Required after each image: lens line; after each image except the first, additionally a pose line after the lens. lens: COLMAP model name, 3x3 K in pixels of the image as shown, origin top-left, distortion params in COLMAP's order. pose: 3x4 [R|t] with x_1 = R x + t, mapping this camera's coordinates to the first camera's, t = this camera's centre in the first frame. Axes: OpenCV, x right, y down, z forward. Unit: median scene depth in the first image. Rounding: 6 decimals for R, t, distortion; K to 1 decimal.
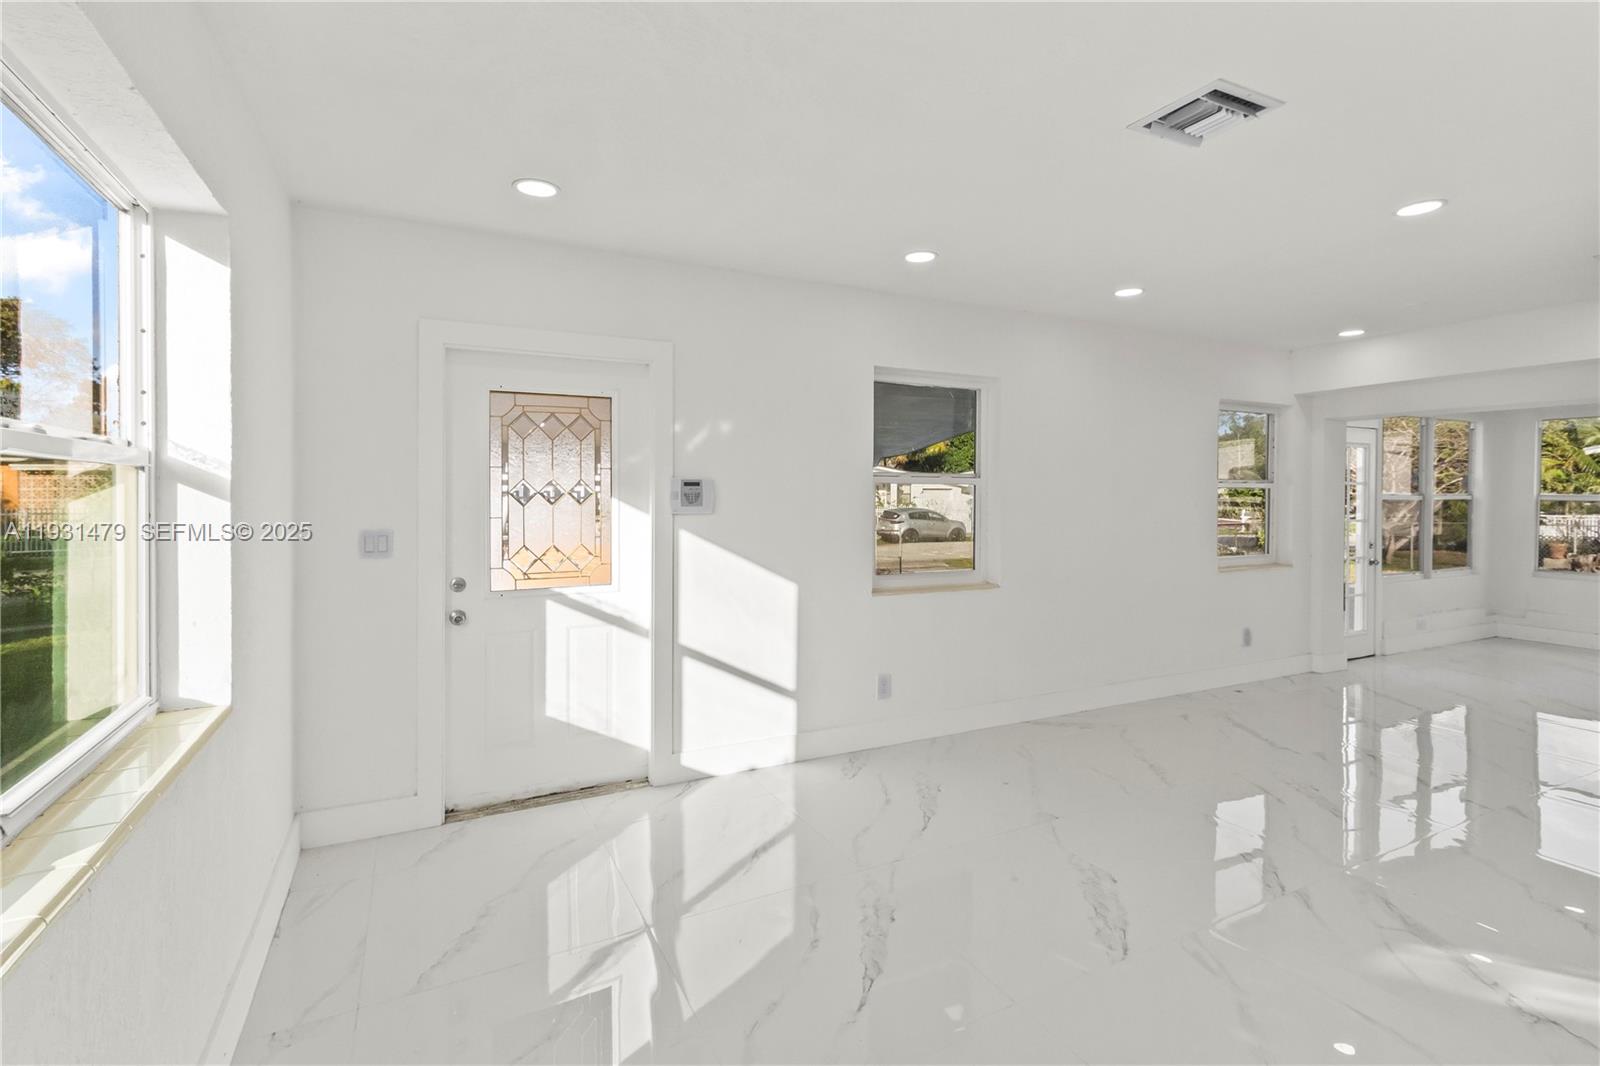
lens RADIAL K [[750.5, 0, 794.3], [0, 750.5, 507.9], [0, 0, 1]] dist [0.032159, -0.000016]
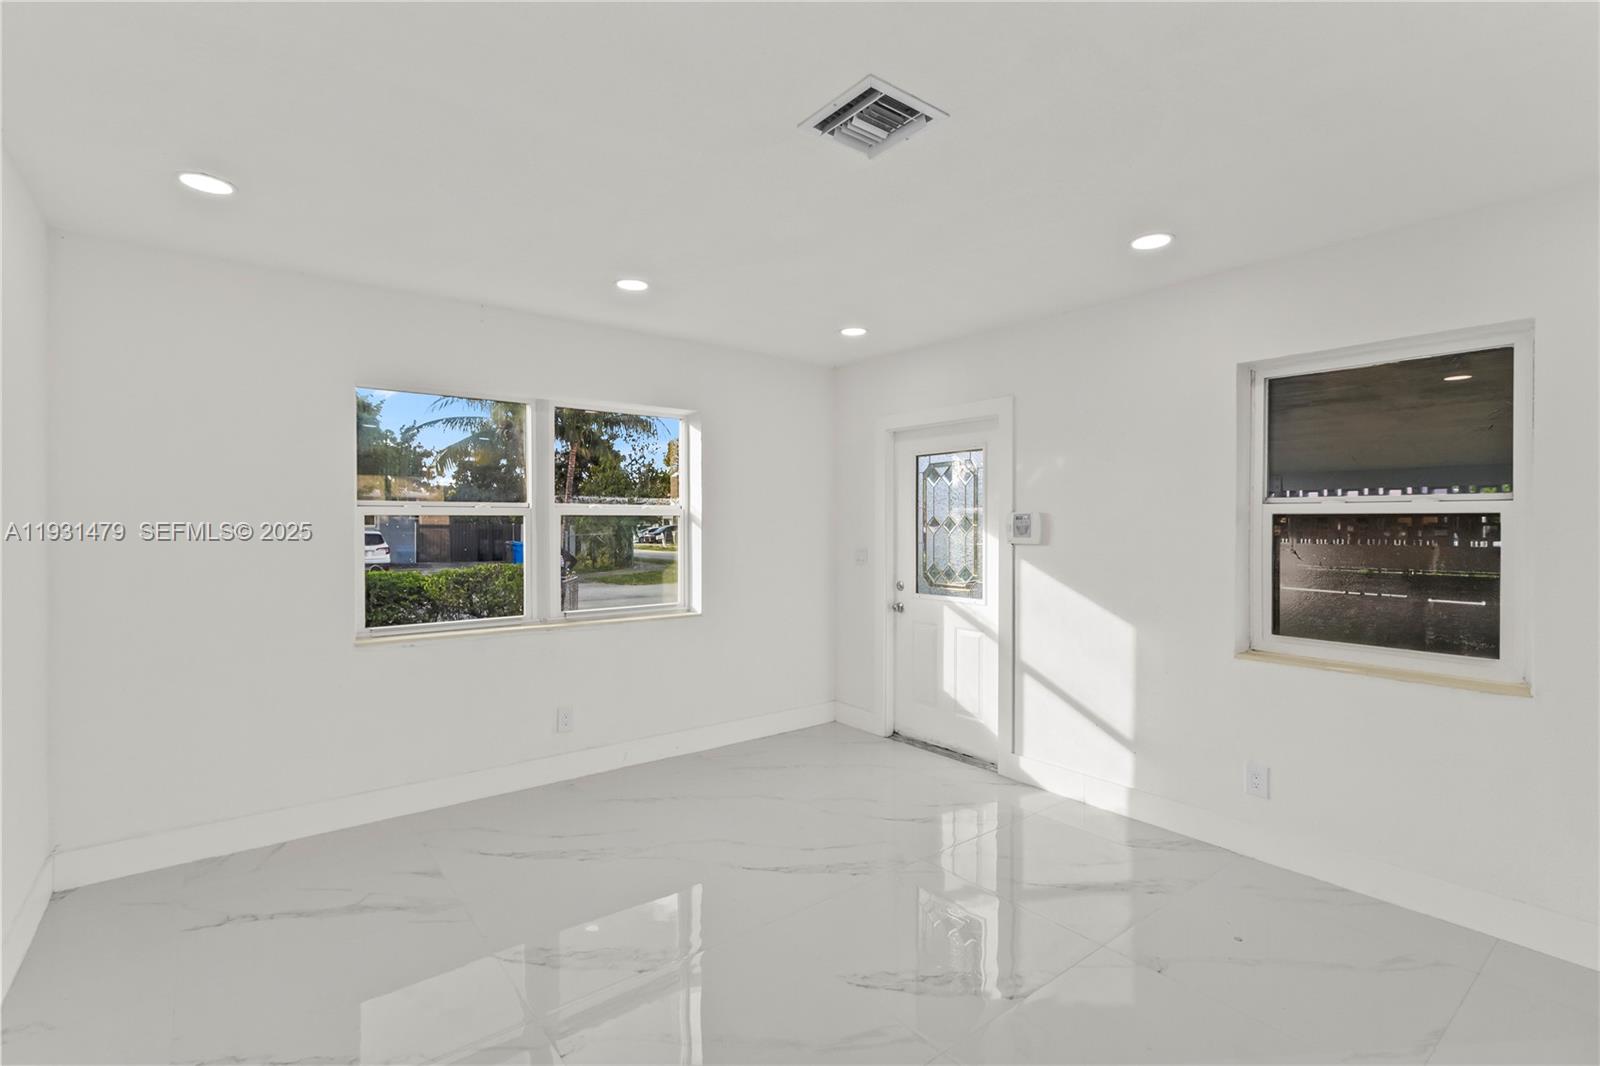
lens RADIAL K [[745.8, 0, 798.5], [0, 745.8, 544.2], [0, 0, 1]] dist [0.001181, 0.000020]
pose [[0.193074, 0.027813, -0.980790, 0.894580], [-0.017869, 0.999532, 0.024827, -0.014265], [0.981022, 0.012733, 0.193480, 0.466137]]
